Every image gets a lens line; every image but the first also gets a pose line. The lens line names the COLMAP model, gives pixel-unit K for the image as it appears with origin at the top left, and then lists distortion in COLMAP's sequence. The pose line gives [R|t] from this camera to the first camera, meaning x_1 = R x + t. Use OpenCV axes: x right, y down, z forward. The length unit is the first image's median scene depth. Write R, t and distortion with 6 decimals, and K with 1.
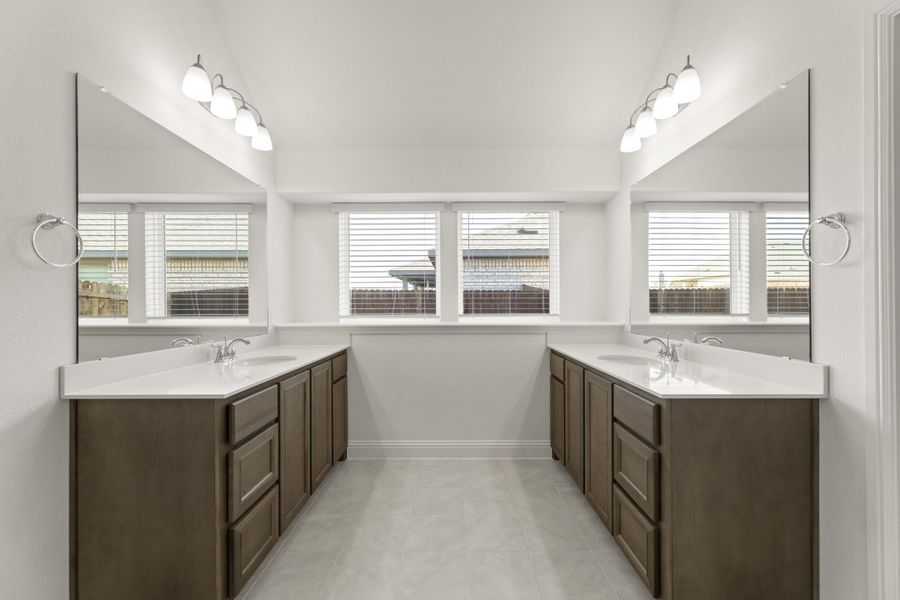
lens RADIAL K [[366.2, 0, 452.7], [0, 366.2, 301.3], [0, 0, 1]] dist [0.003930, 0.000474]
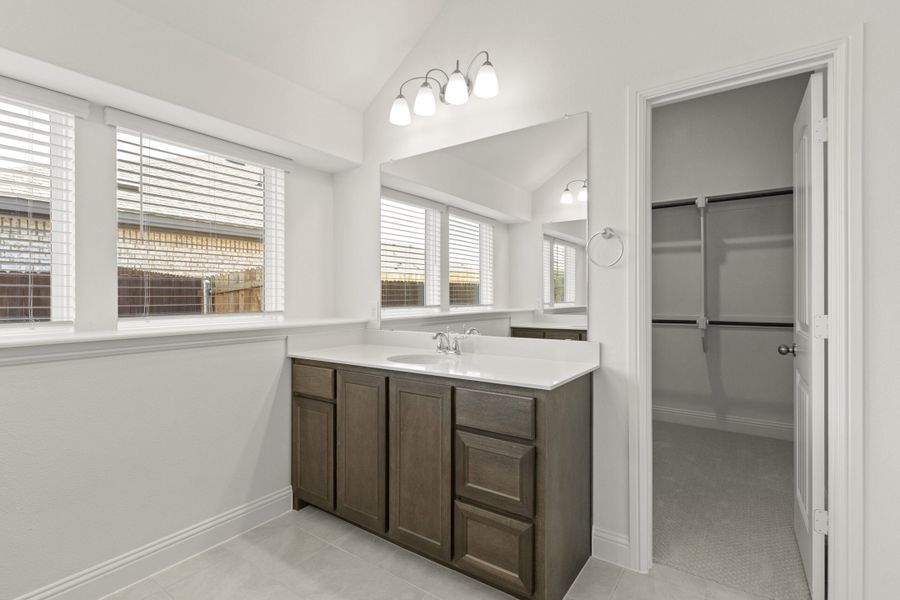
lens RADIAL K [[435.9, 0, 449.3], [0, 435.9, 293.3], [0, 0, 1]] dist [-0.003789, 0.000939]
pose [[0.570496, 0.003085, 0.821294, -0.243182], [-0.002469, 0.999995, -0.002041, 0.001198], [-0.821296, -0.000863, 0.570501, 0.237062]]
